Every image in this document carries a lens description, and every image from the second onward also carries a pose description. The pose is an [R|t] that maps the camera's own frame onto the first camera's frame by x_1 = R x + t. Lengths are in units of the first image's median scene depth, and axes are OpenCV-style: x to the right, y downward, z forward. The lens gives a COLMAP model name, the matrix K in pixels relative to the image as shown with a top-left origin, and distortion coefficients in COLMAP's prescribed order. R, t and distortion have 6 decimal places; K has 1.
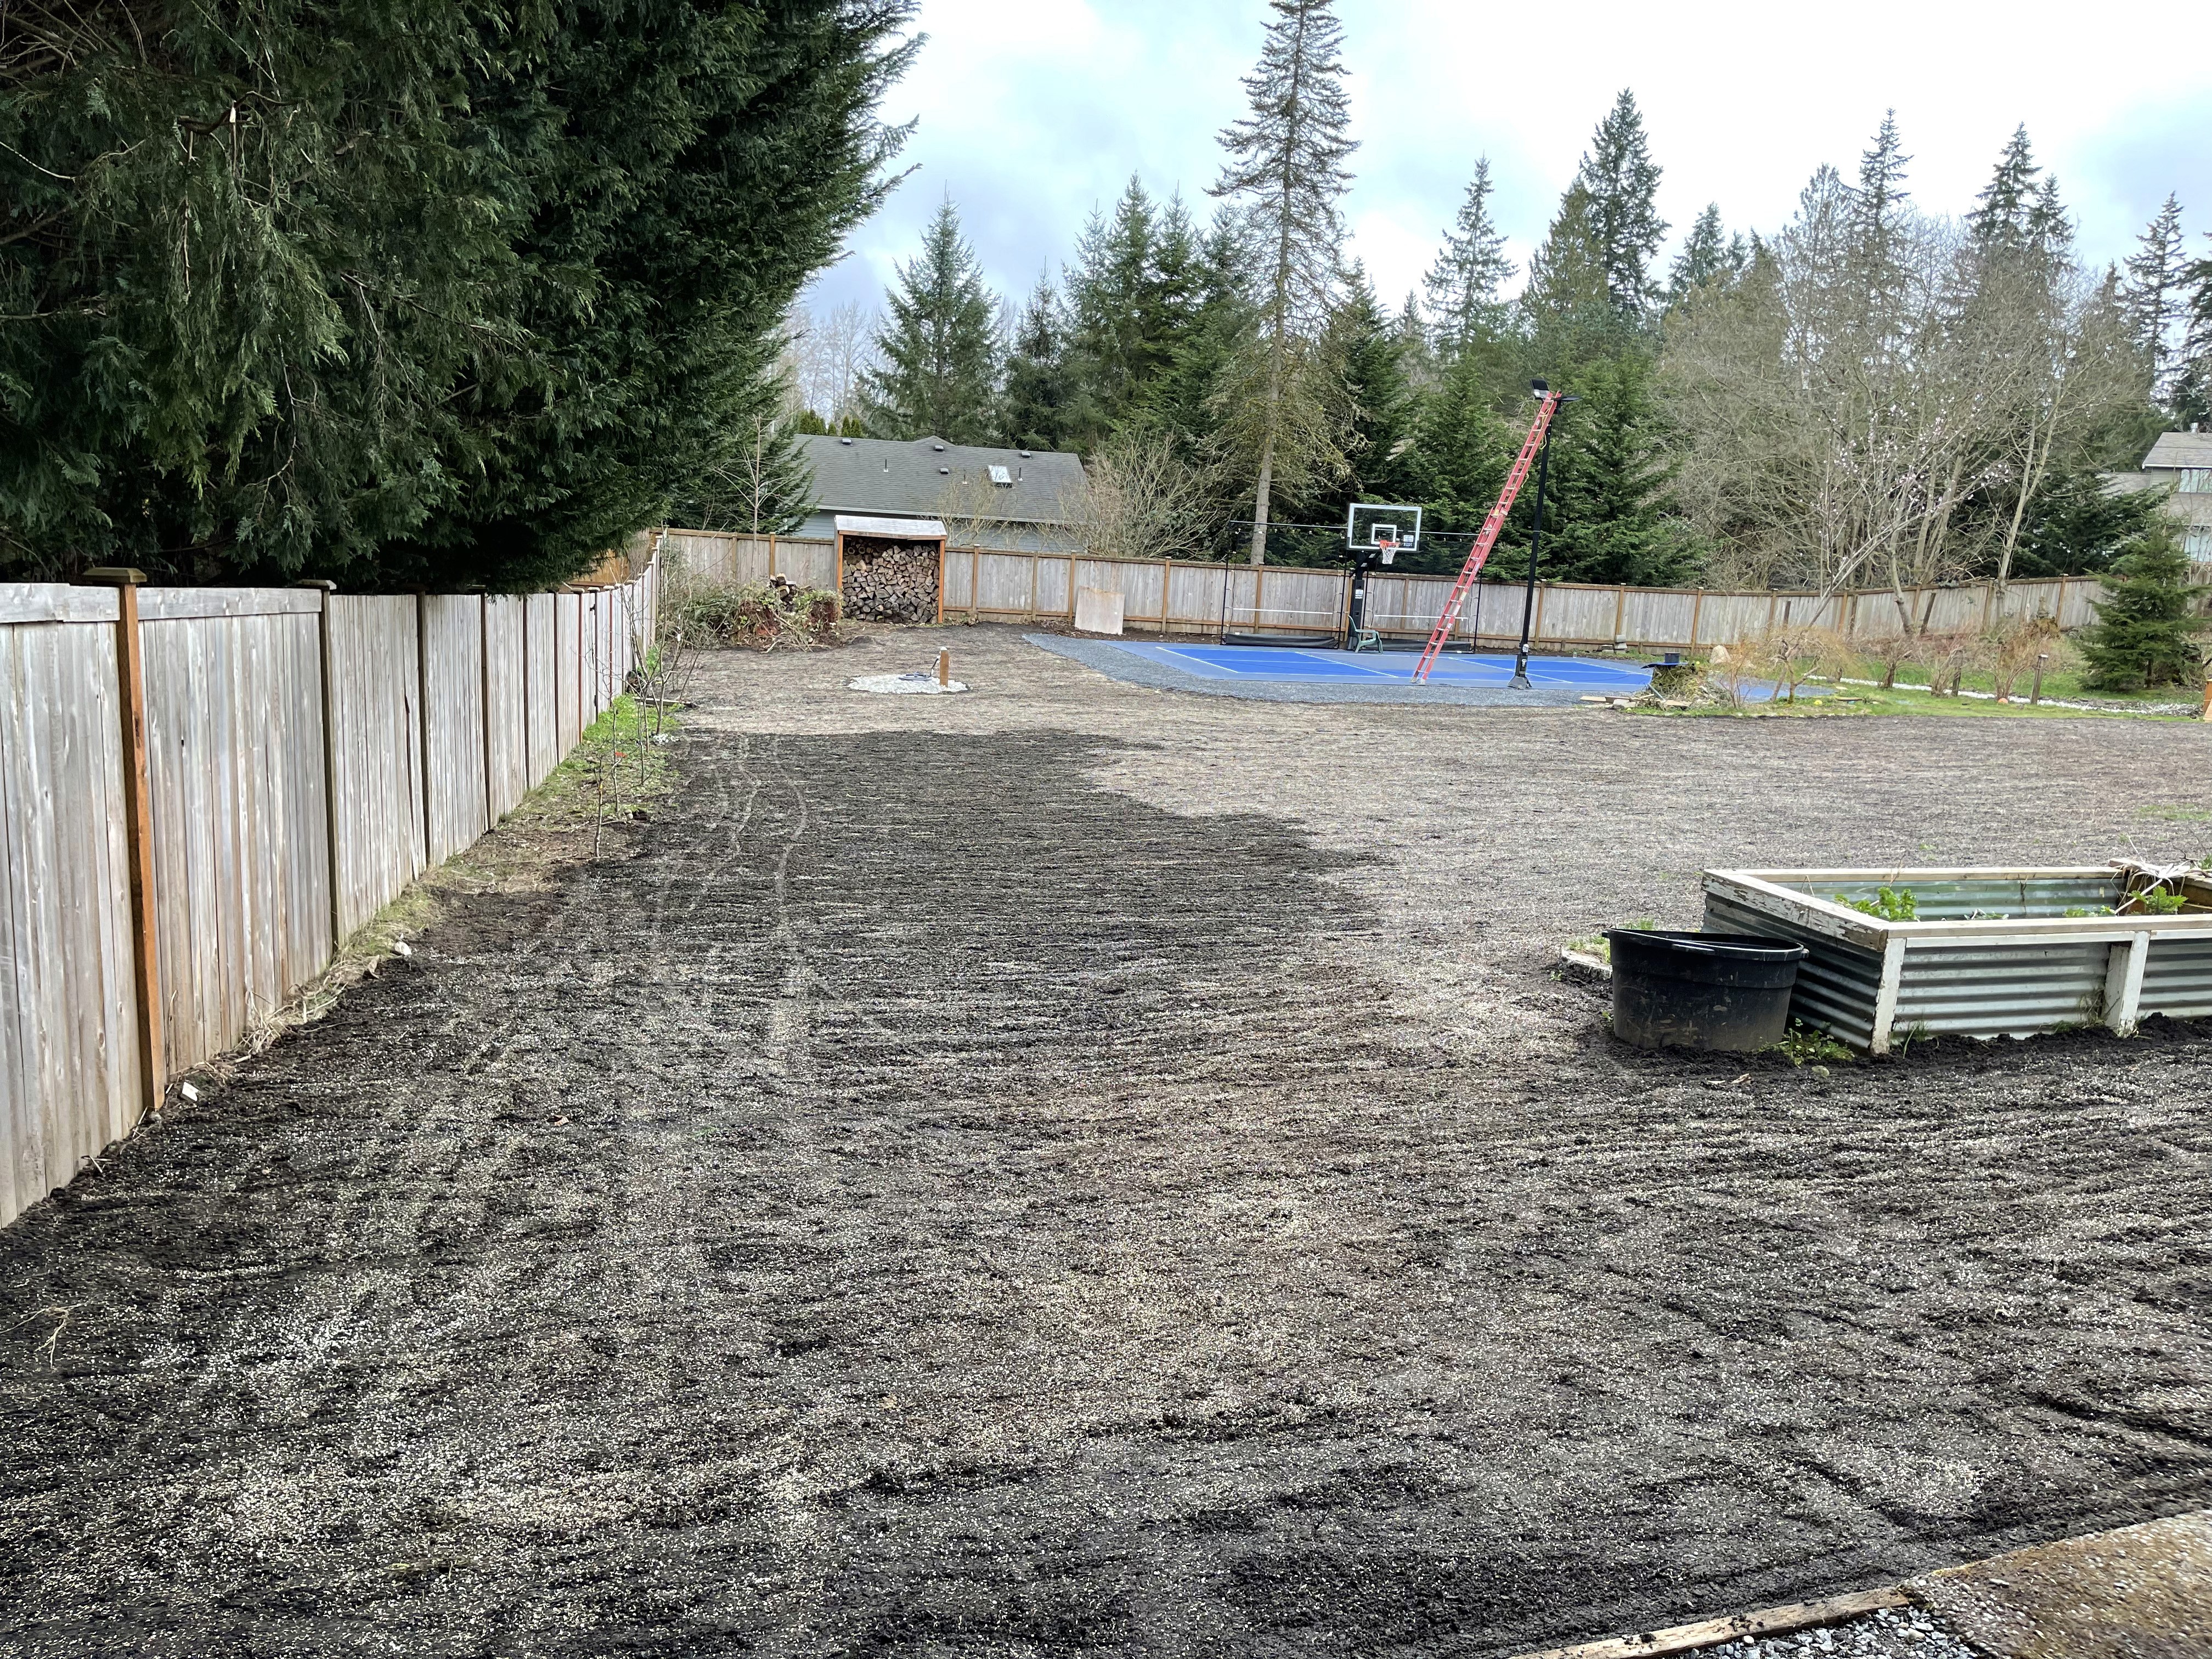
lens RADIAL K [[1662.3, 0, 1106.0], [0, 1662.3, 829.5], [0, 0, 1]] dist [0.081803, -0.120598]
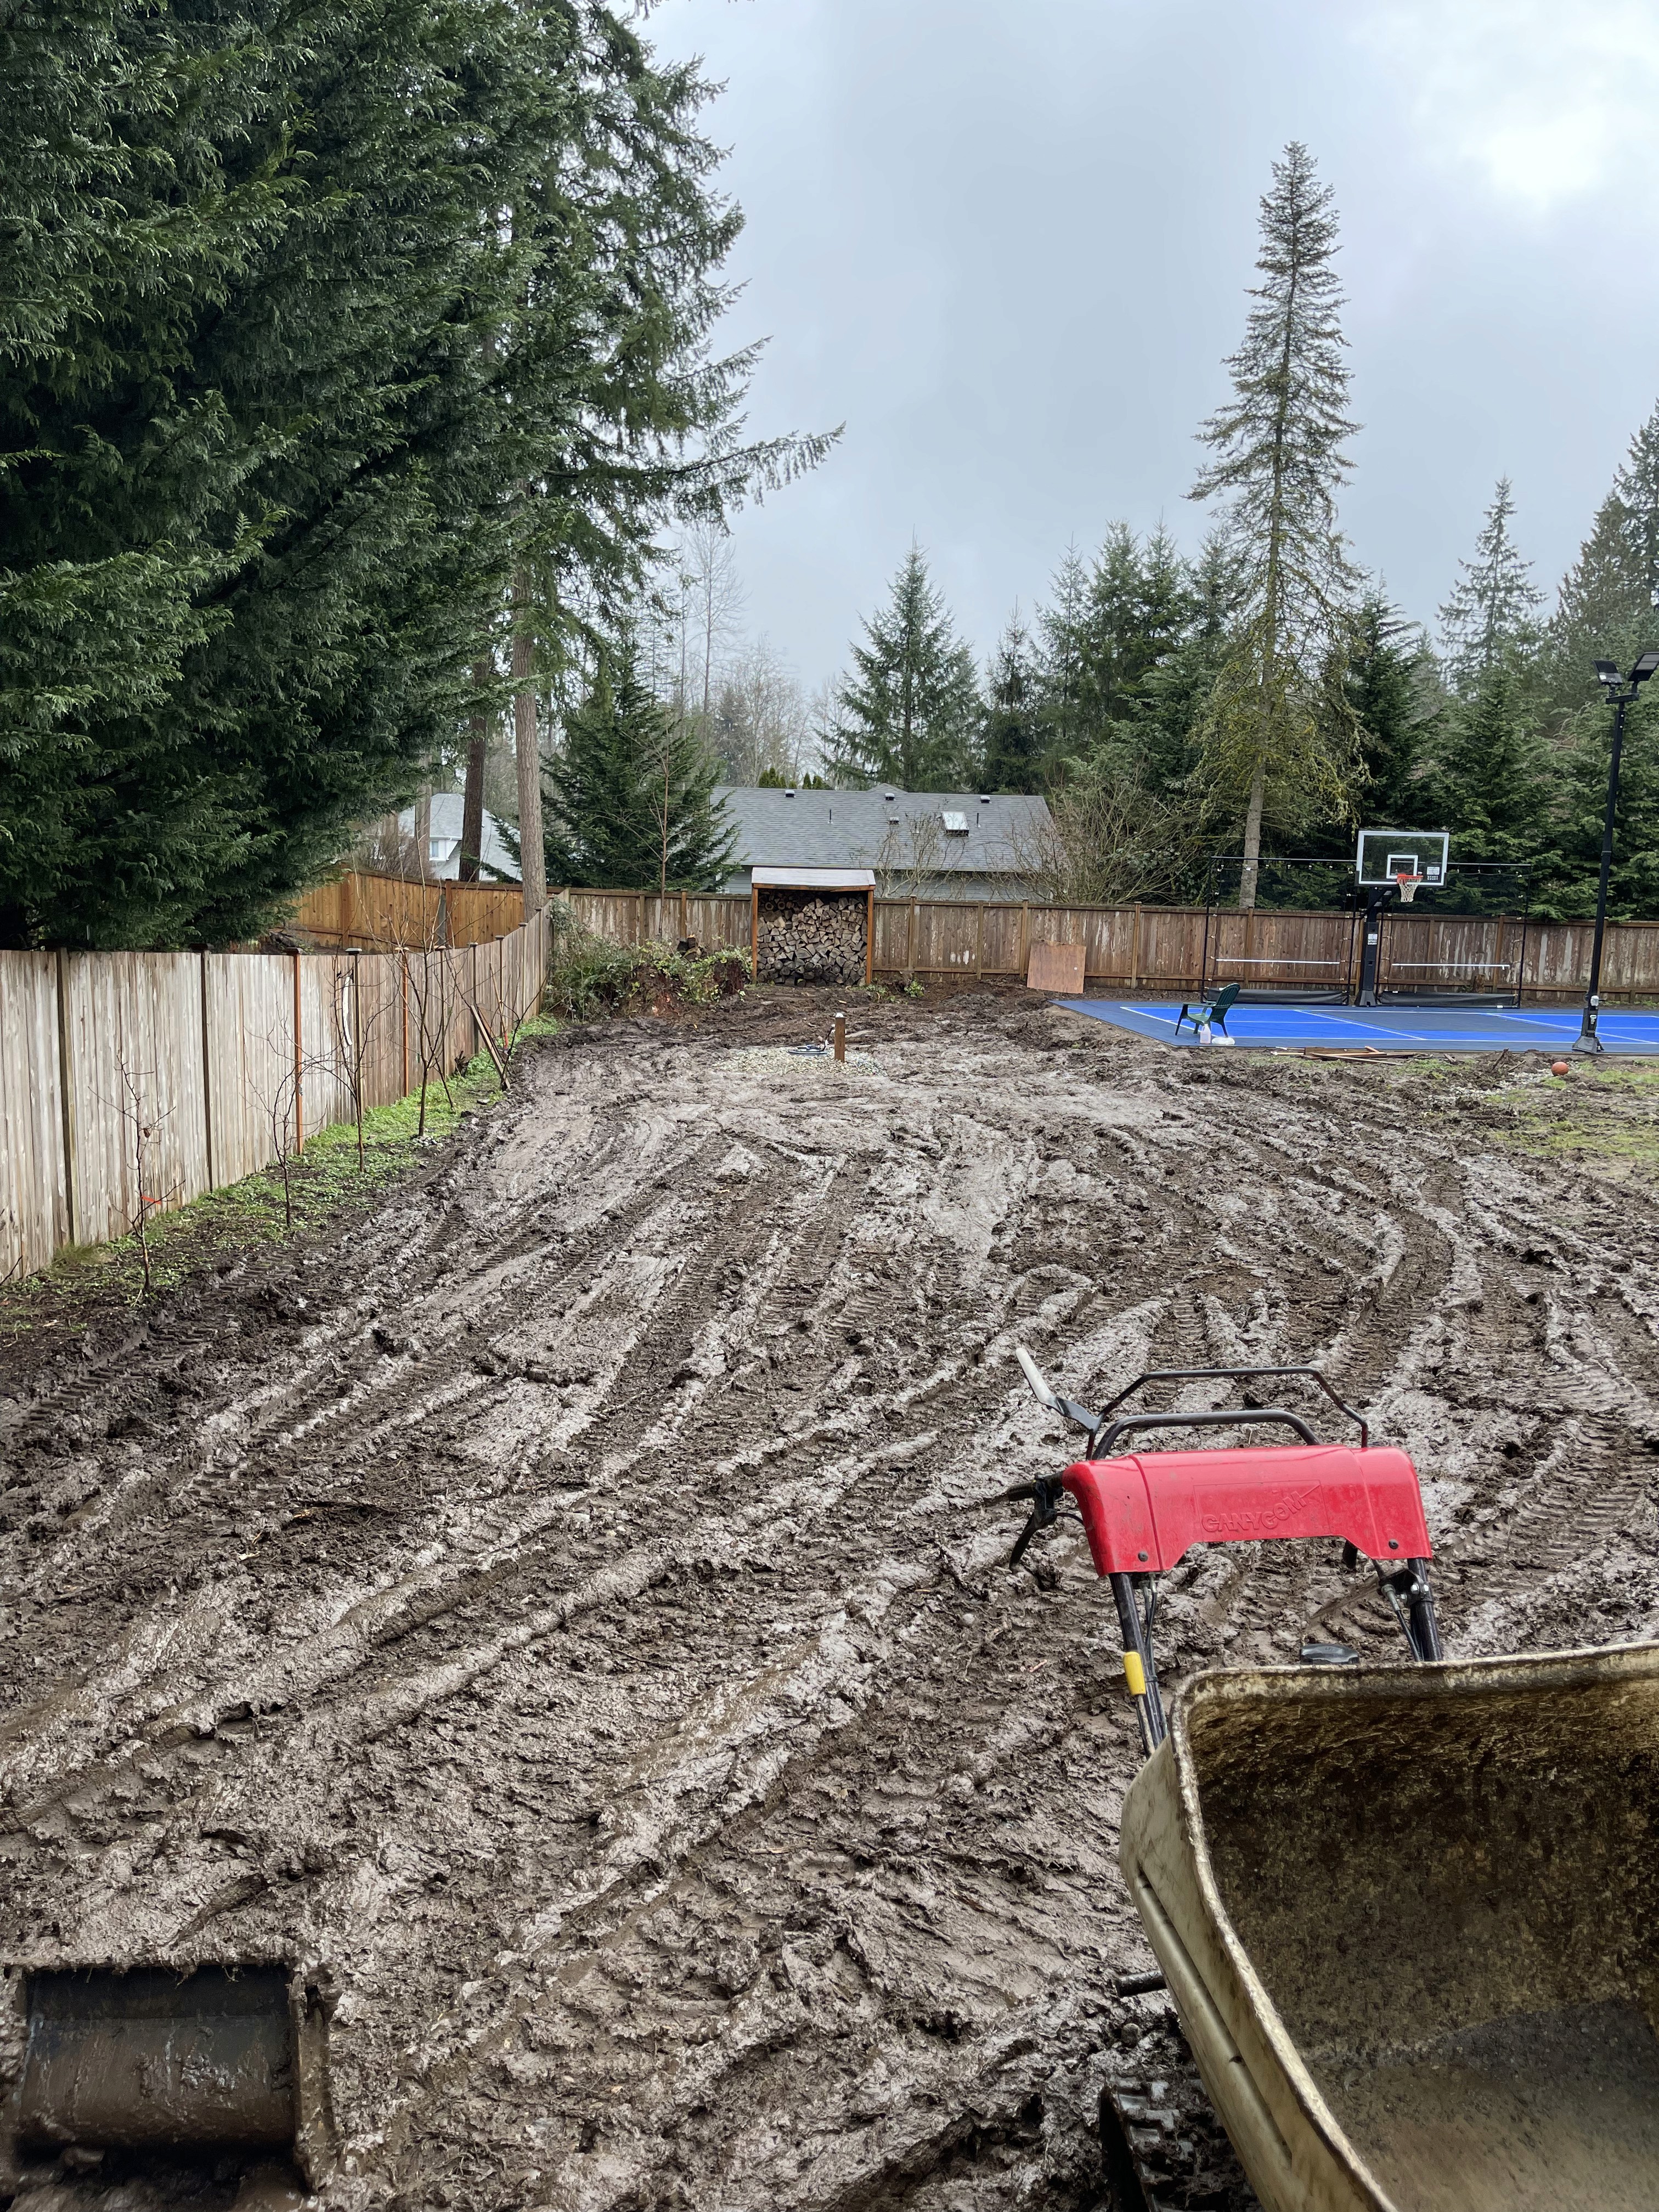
lens RADIAL K [[1663.5, 0, 829.4], [0, 1663.5, 1121.8], [0, 0, 1]] dist [0.072026, -0.103803]
pose [[0.986560, -0.007328, -0.163235, 0.018833], [0.000310, 0.999076, -0.042976, -0.013325], [0.163399, 0.042348, 0.985651, 0.124417]]
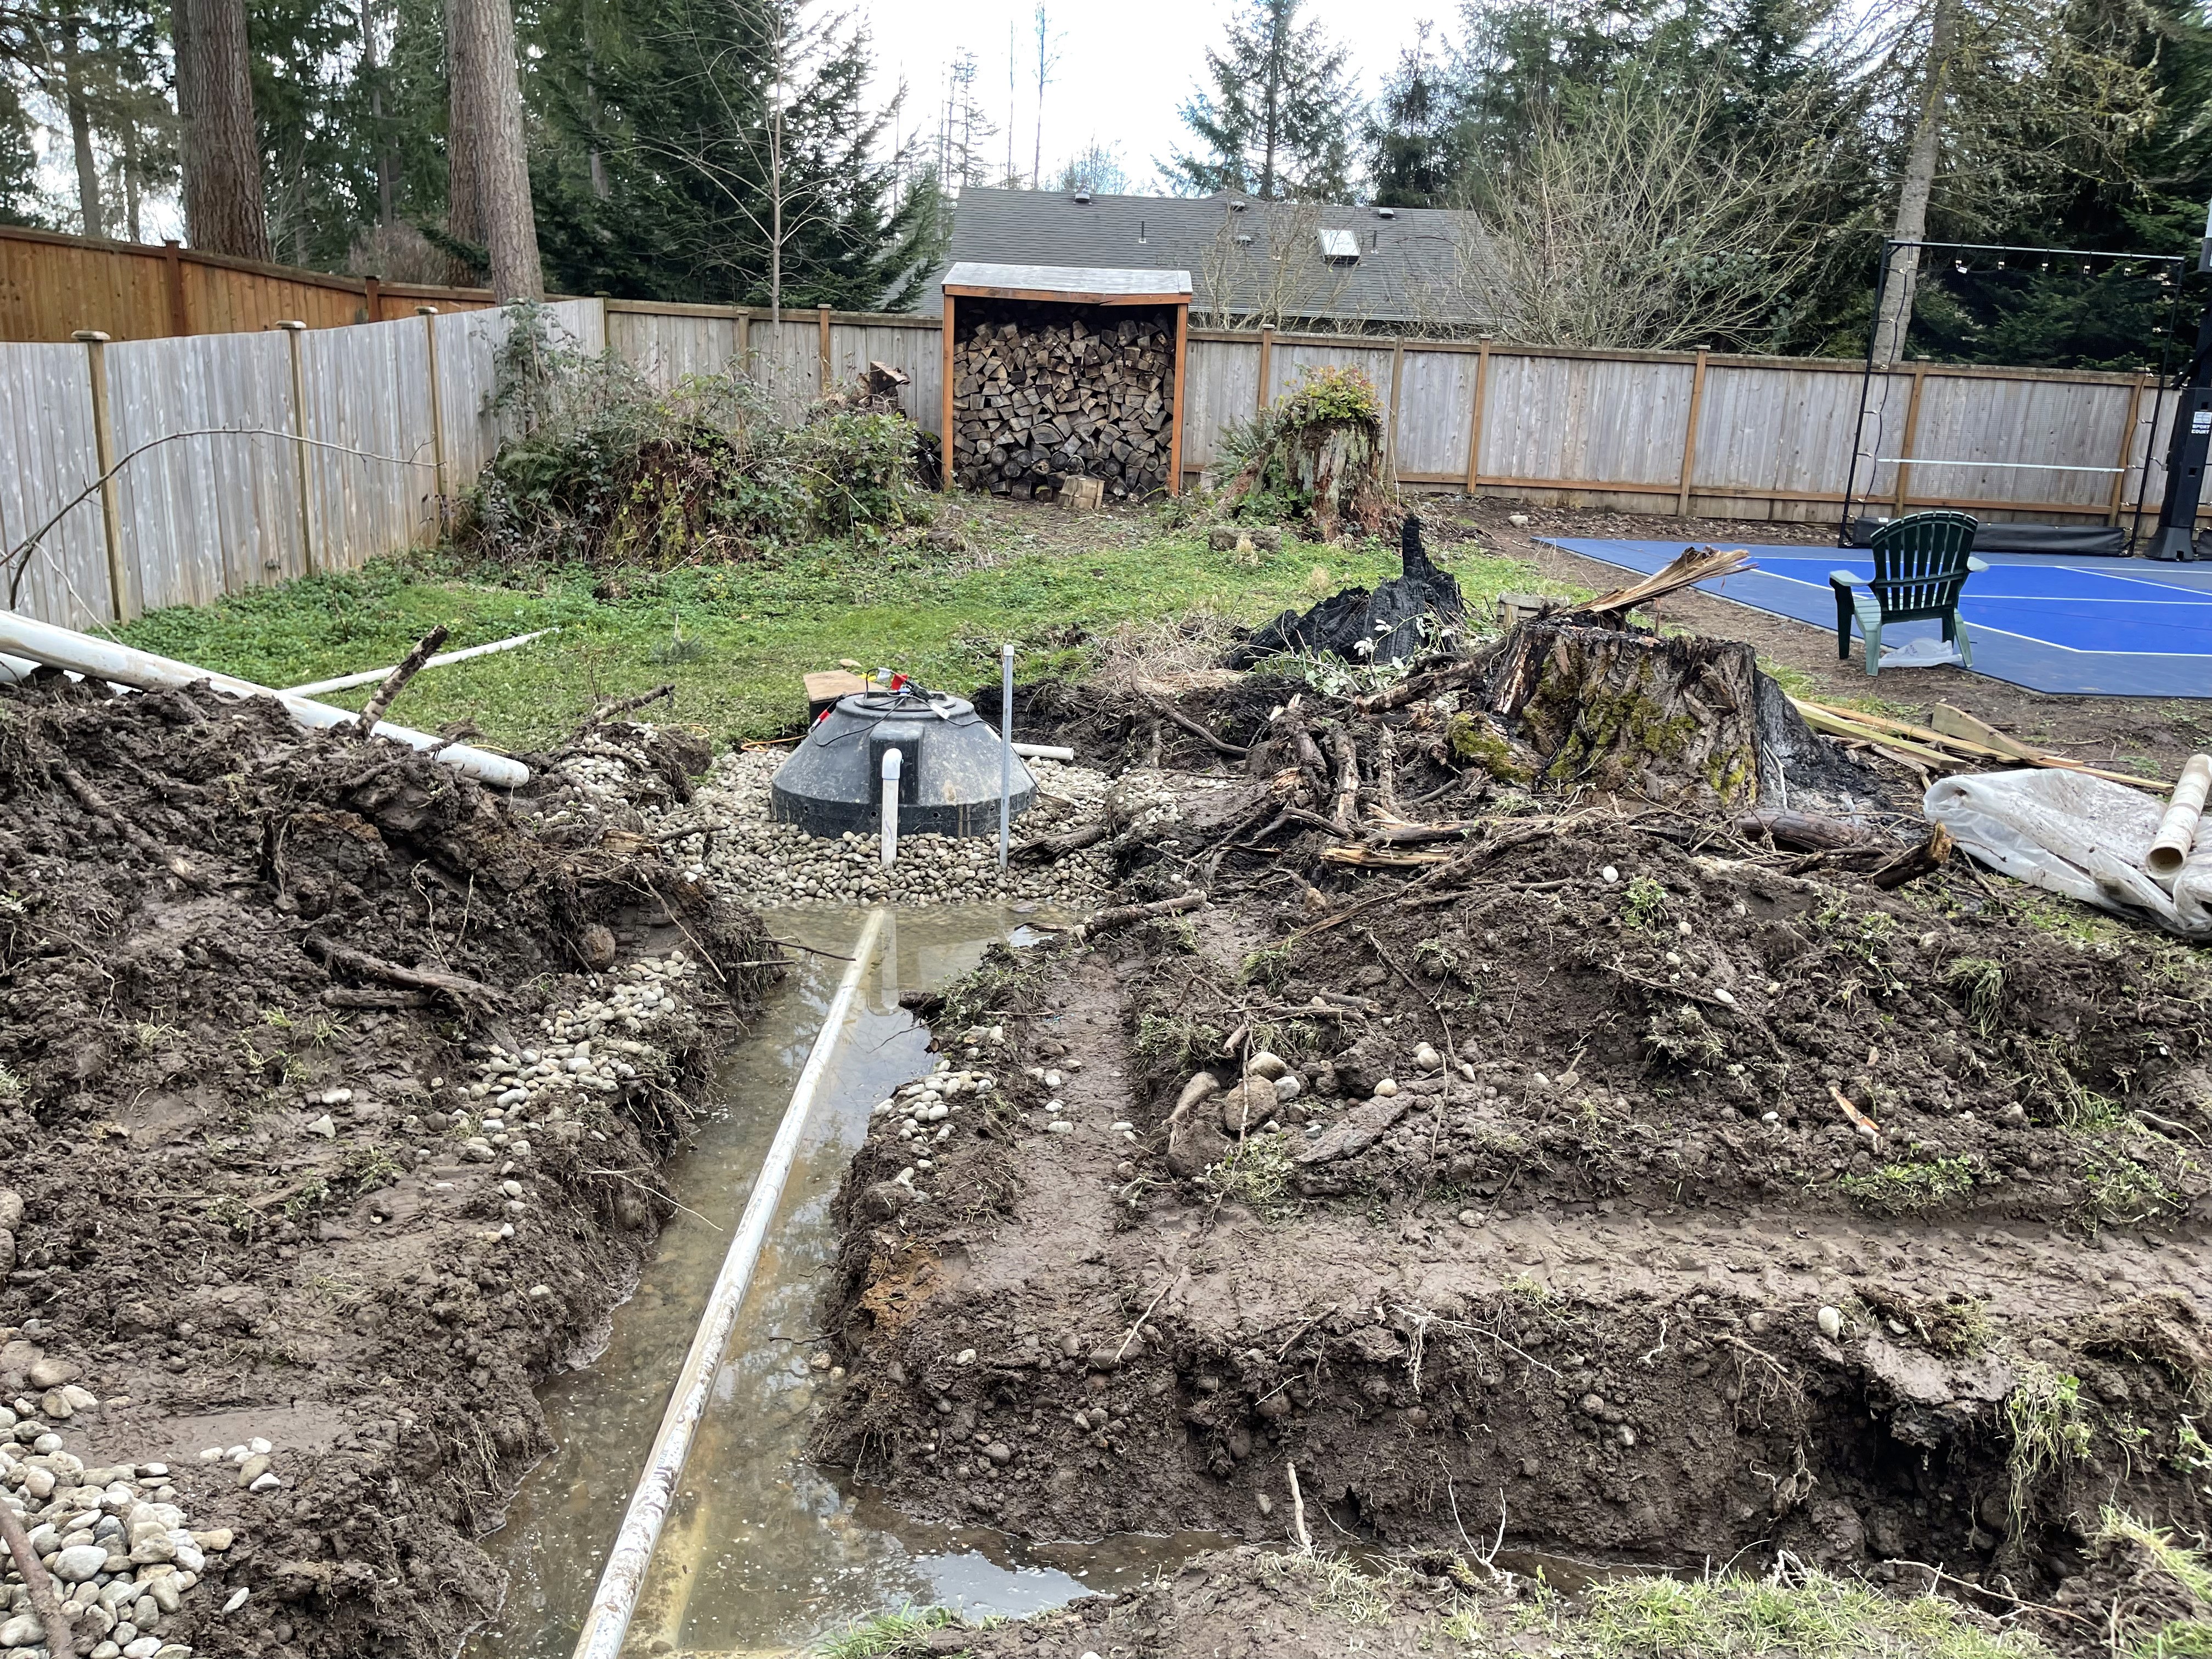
lens RADIAL K [[1655.9, 0, 1116.4], [0, 1655.9, 851.6], [0, 0, 1]] dist [0.044957, -0.052913]
pose [[0.979673, 0.036115, -0.197323, -0.021785], [-0.020605, 0.996574, 0.080096, -0.058082], [0.199540, -0.074402, 0.977061, 0.492960]]
